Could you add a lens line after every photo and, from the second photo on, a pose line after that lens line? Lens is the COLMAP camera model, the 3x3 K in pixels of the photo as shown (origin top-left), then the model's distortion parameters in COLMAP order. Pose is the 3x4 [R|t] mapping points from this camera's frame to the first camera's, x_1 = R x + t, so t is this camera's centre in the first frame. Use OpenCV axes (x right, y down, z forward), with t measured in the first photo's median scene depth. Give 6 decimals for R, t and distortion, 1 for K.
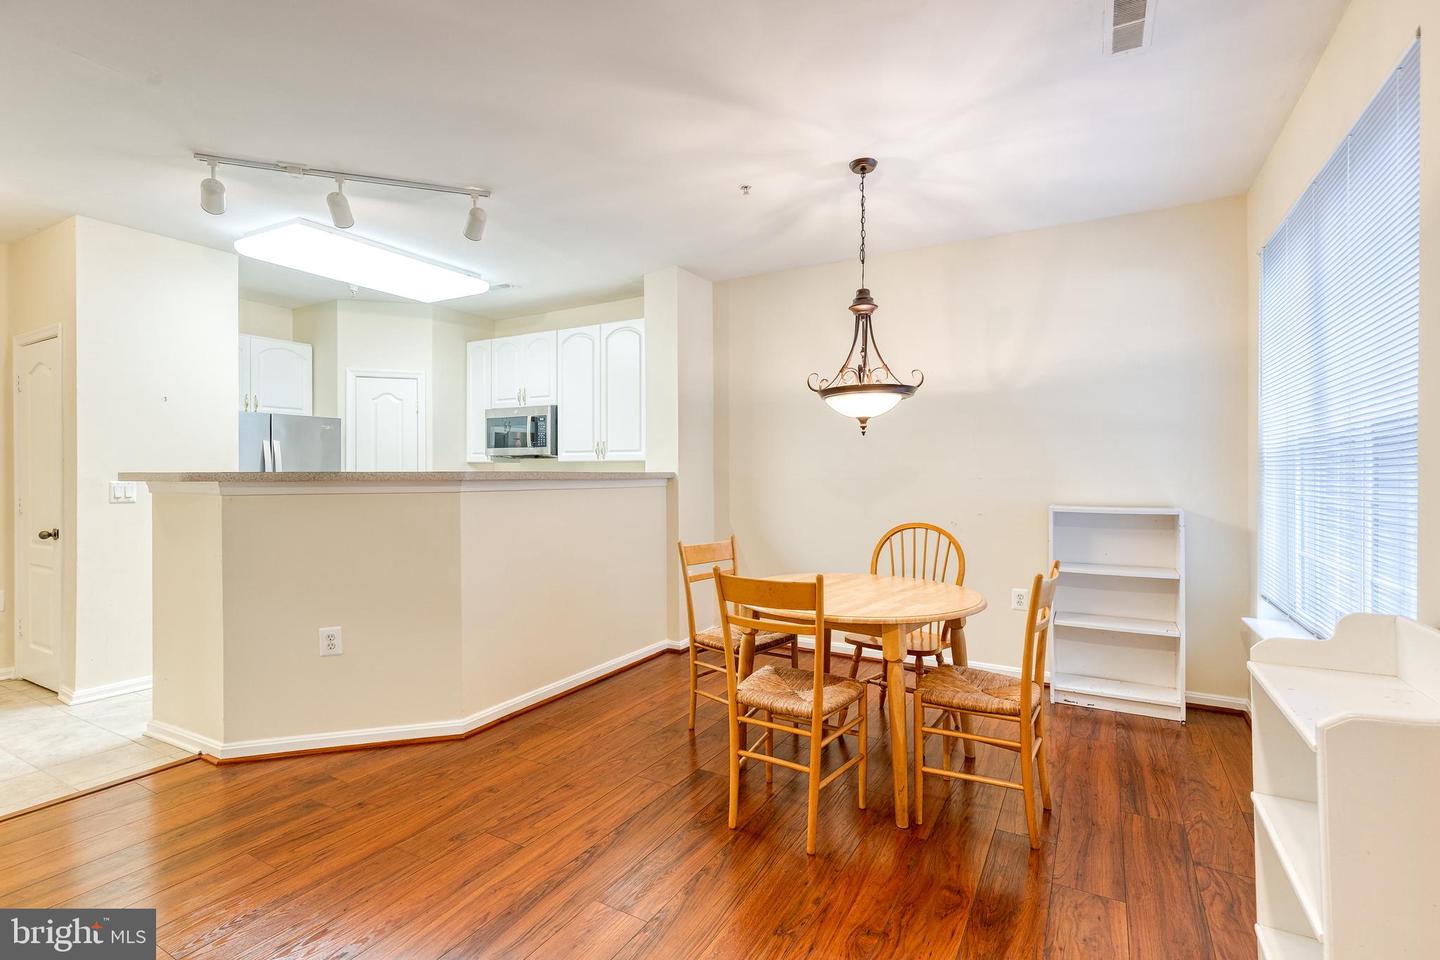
lens RADIAL K [[657.4, 0, 726.9], [0, 657.4, 470.3], [0, 0, 1]] dist [0.007683, 0.000231]
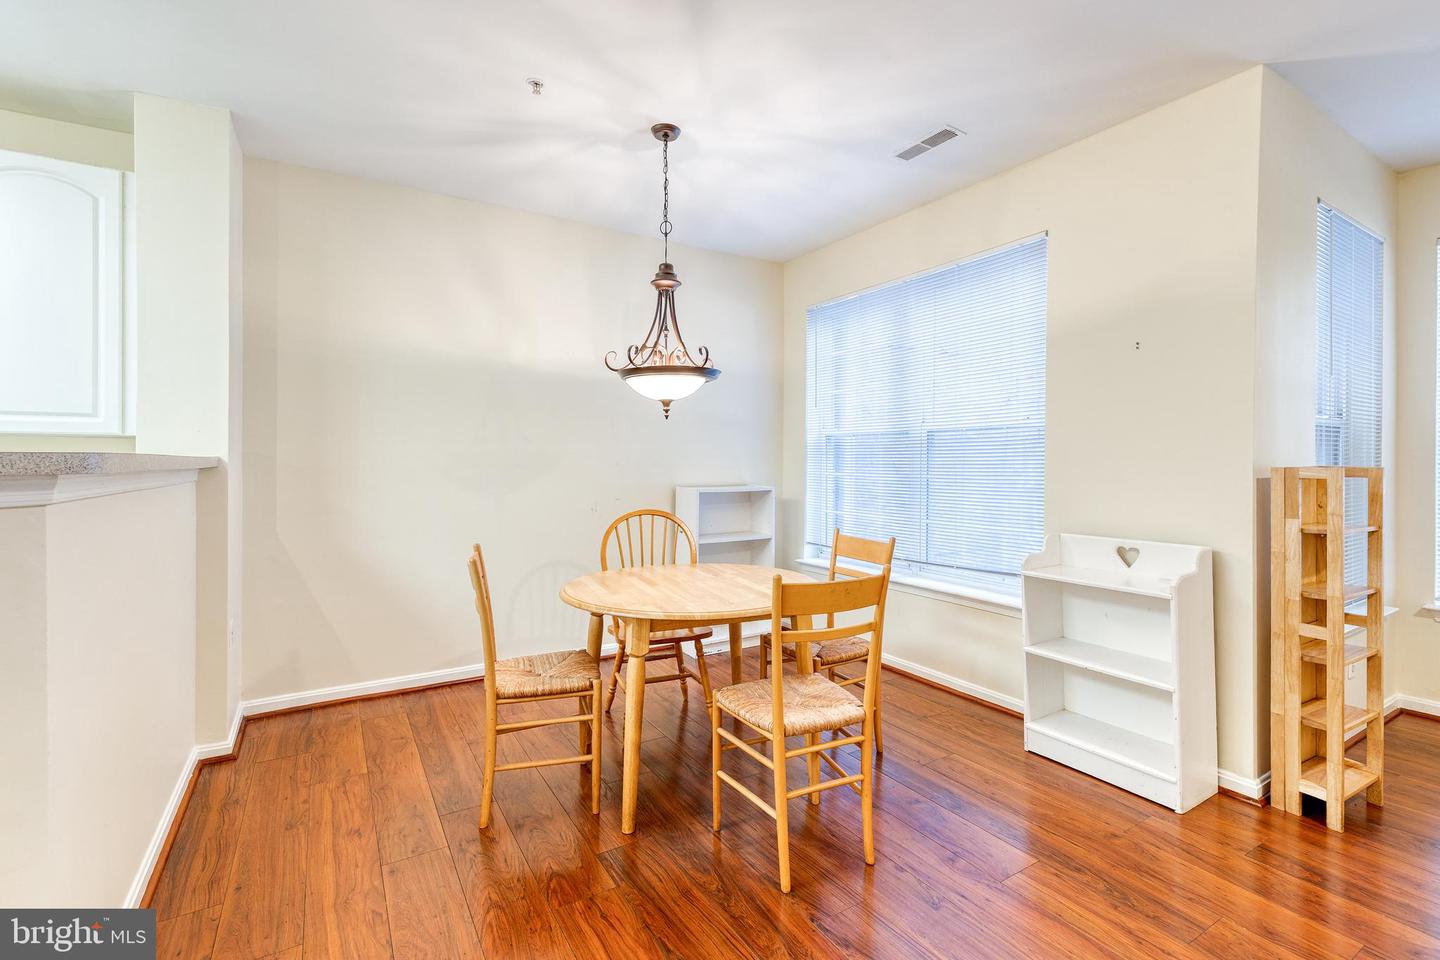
lens RADIAL K [[654.8, 0, 733.2], [0, 654.8, 458.5], [0, 0, 1]] dist [0.007155, 0.000214]
pose [[0.474079, 0.003668, 0.880475, -0.538573], [-0.006208, 0.999980, -0.000823, 0.003496], [-0.880461, -0.005076, 0.474092, 0.442168]]
